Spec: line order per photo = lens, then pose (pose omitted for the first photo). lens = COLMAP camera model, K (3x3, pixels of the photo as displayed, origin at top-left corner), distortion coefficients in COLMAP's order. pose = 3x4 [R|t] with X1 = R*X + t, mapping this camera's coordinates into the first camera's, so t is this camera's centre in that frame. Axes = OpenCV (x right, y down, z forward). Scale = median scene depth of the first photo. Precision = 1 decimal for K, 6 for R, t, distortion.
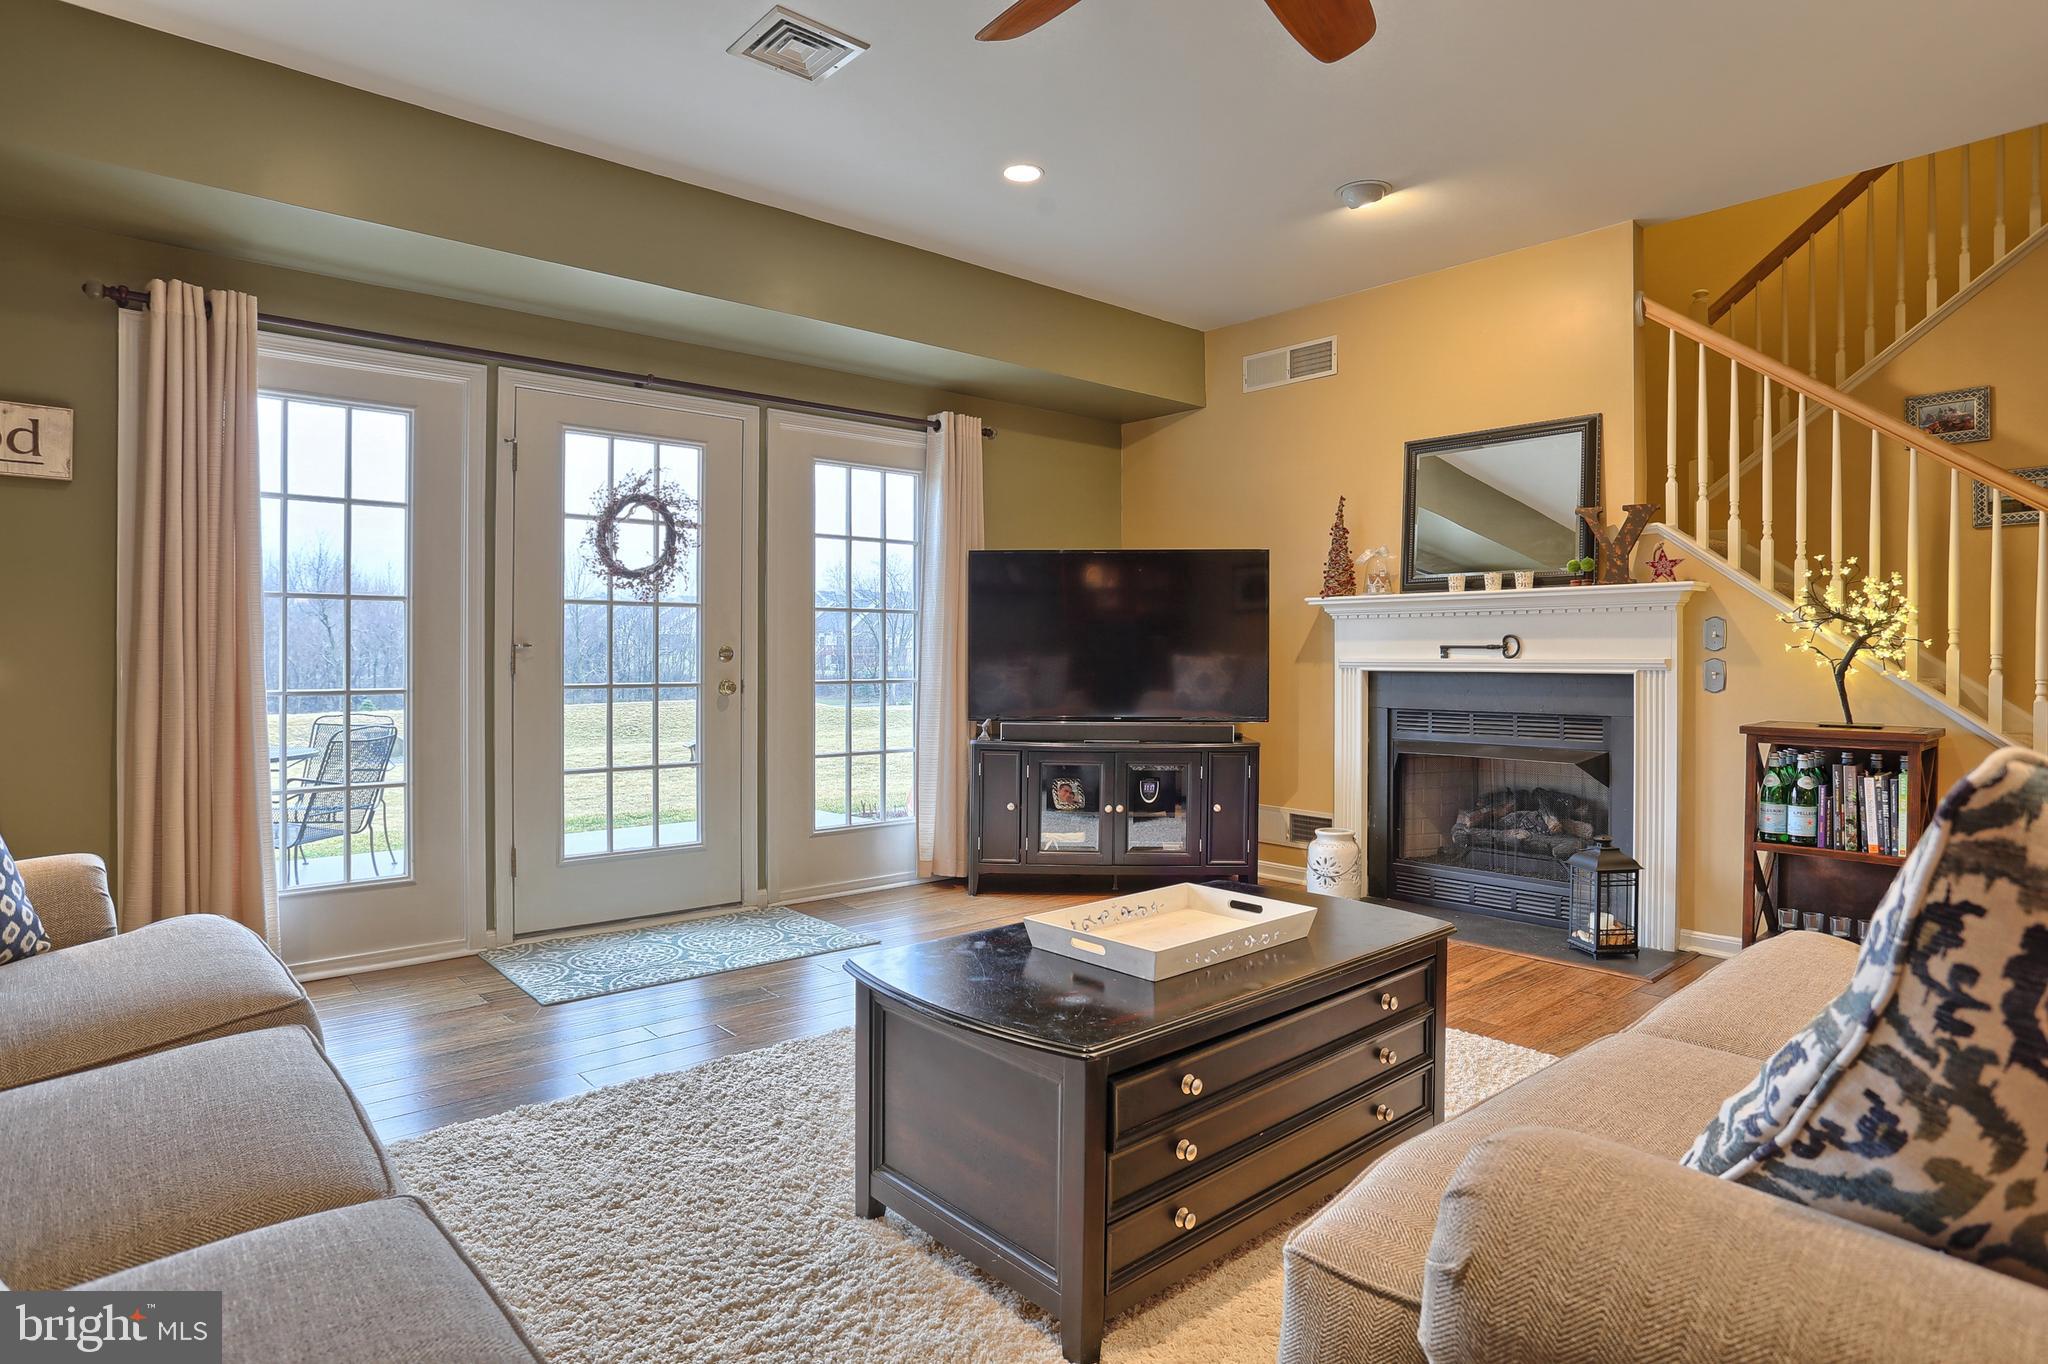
lens RADIAL K [[1074.7, 0, 1026.8], [0, 1074.7, 654.1], [0, 0, 1]] dist [-0.048953, 0.000187]
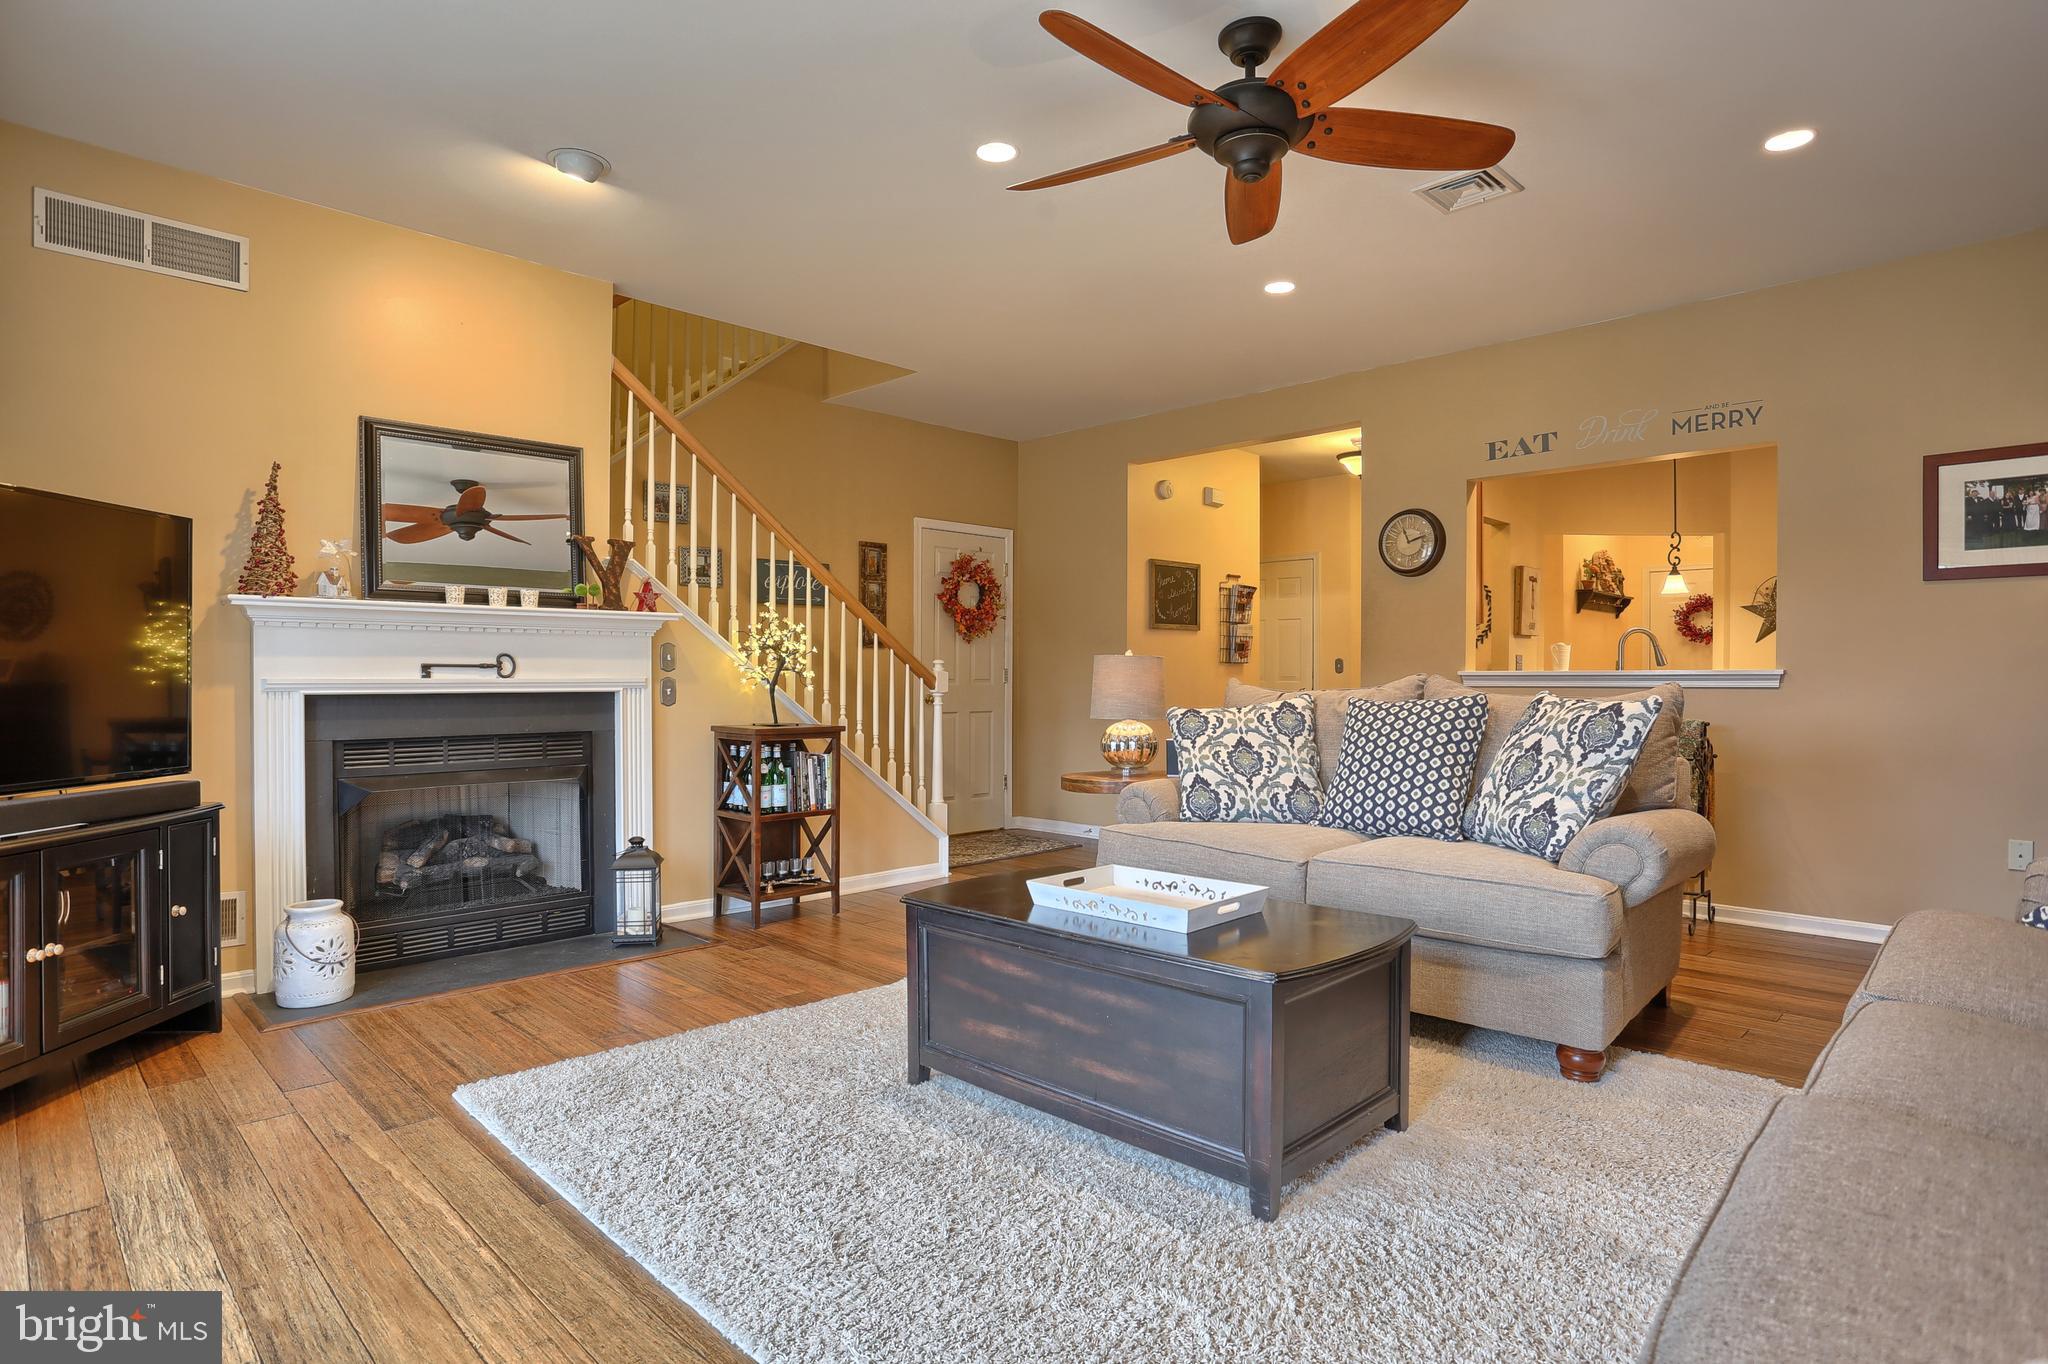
lens RADIAL K [[1120.8, 0, 977.1], [0, 1120.8, 672.5], [0, 0, 1]] dist [-0.005132, -0.000513]
pose [[-0.023985, -0.001151, 0.999712, -0.576780], [-0.004751, 0.999988, 0.001037, -0.003888], [-0.999701, -0.004725, -0.023990, 0.603624]]
